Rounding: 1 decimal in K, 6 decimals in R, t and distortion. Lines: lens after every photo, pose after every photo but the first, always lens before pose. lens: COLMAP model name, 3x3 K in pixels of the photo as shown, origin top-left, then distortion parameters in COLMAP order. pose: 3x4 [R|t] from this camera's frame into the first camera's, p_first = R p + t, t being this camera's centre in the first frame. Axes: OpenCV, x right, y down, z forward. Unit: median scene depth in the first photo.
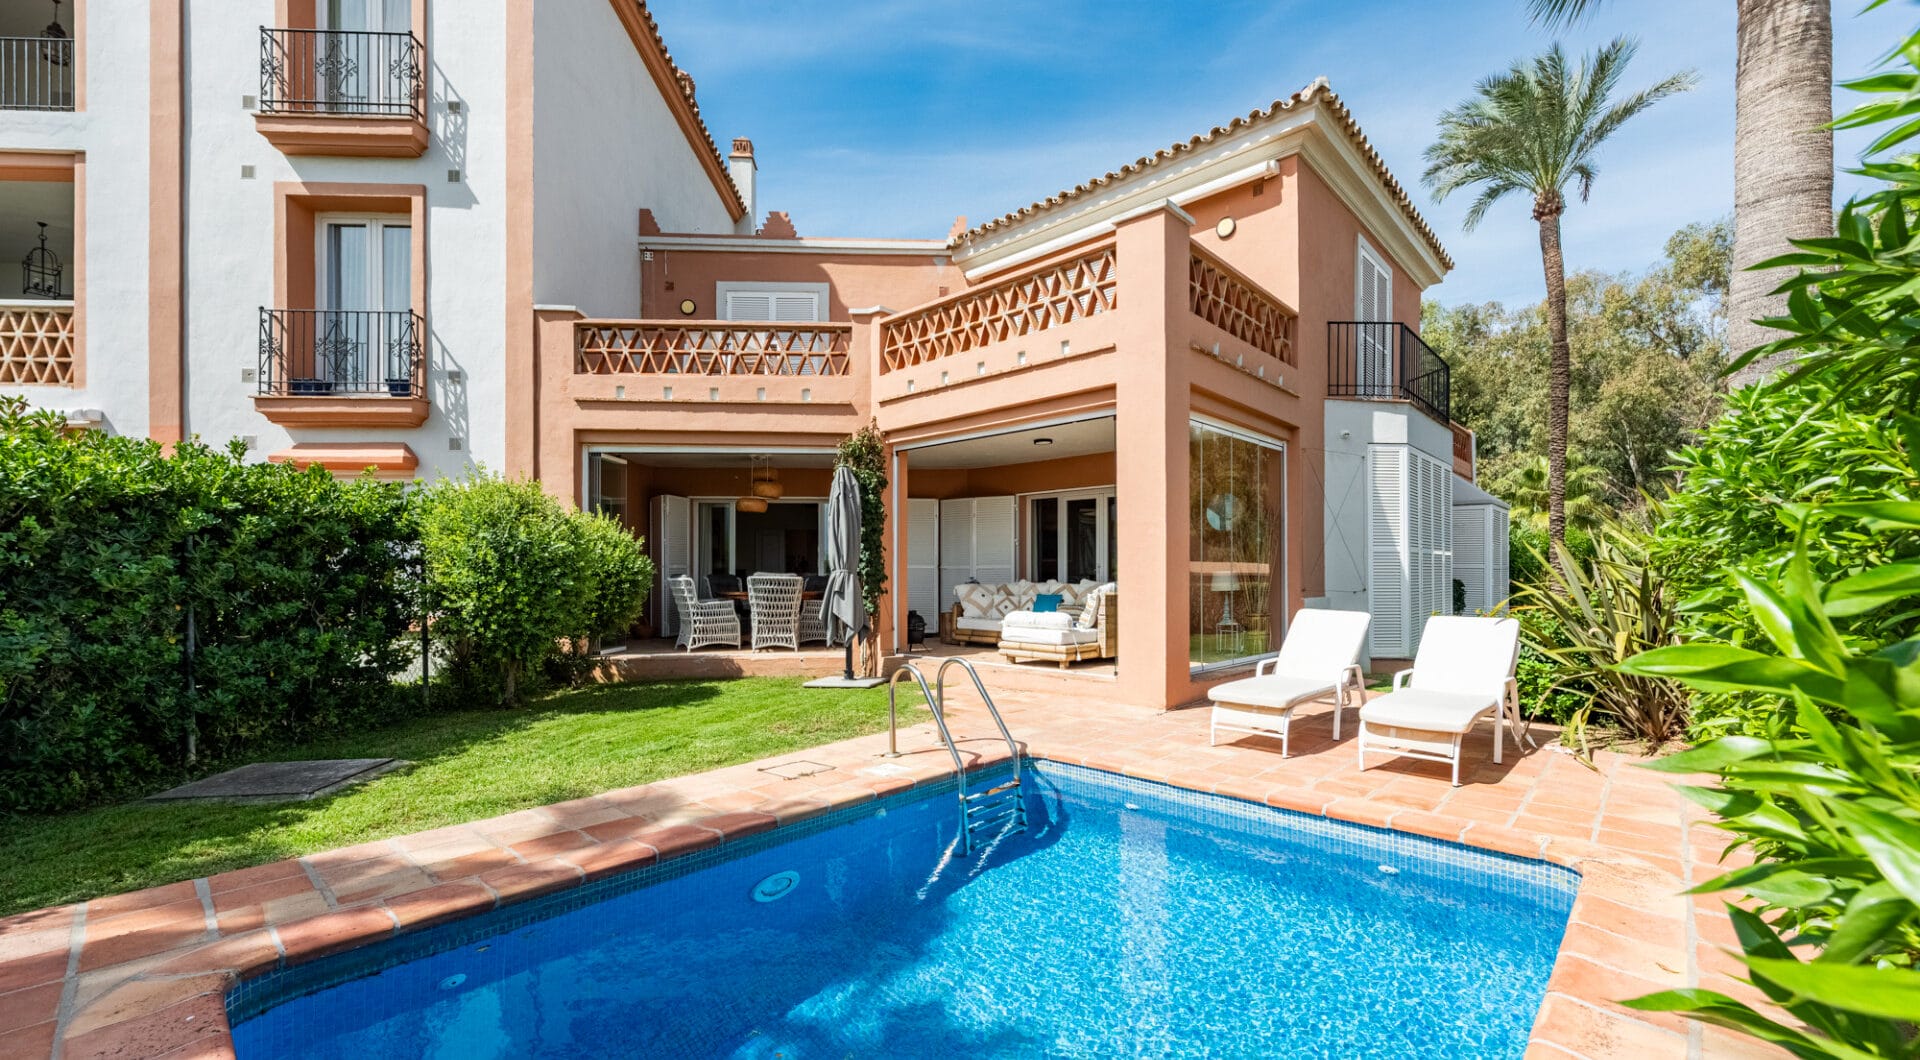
lens RADIAL K [[760.9, 0, 959.1], [0, 760.9, 567.8], [0, 0, 1]] dist [0.008760, -0.000290]
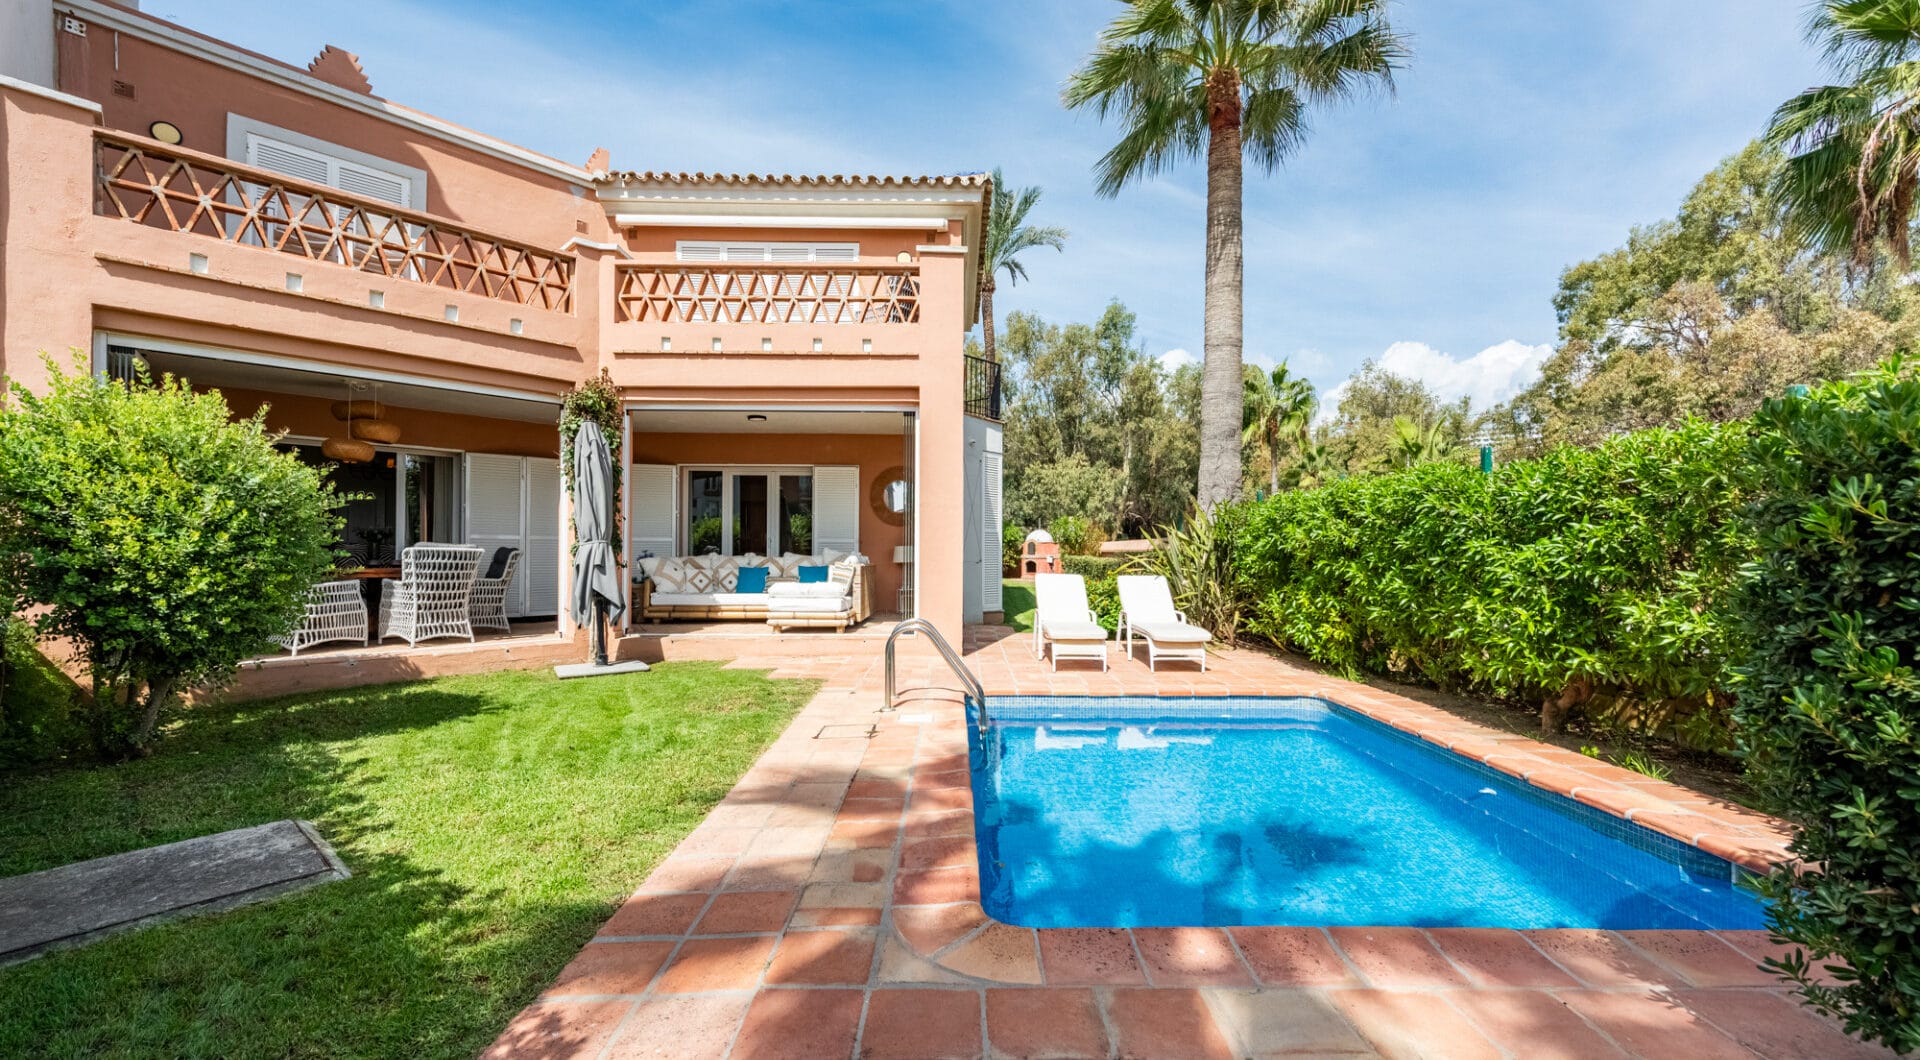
lens RADIAL K [[766.3, 0, 958.7], [0, 766.3, 539.8], [0, 0, 1]] dist [0.023995, -0.008414]
pose [[0.722233, 0.014508, 0.691497, -0.428361], [-0.010049, 0.999895, -0.010483, 0.006721], [-0.691576, 0.000622, 0.722303, 0.069290]]
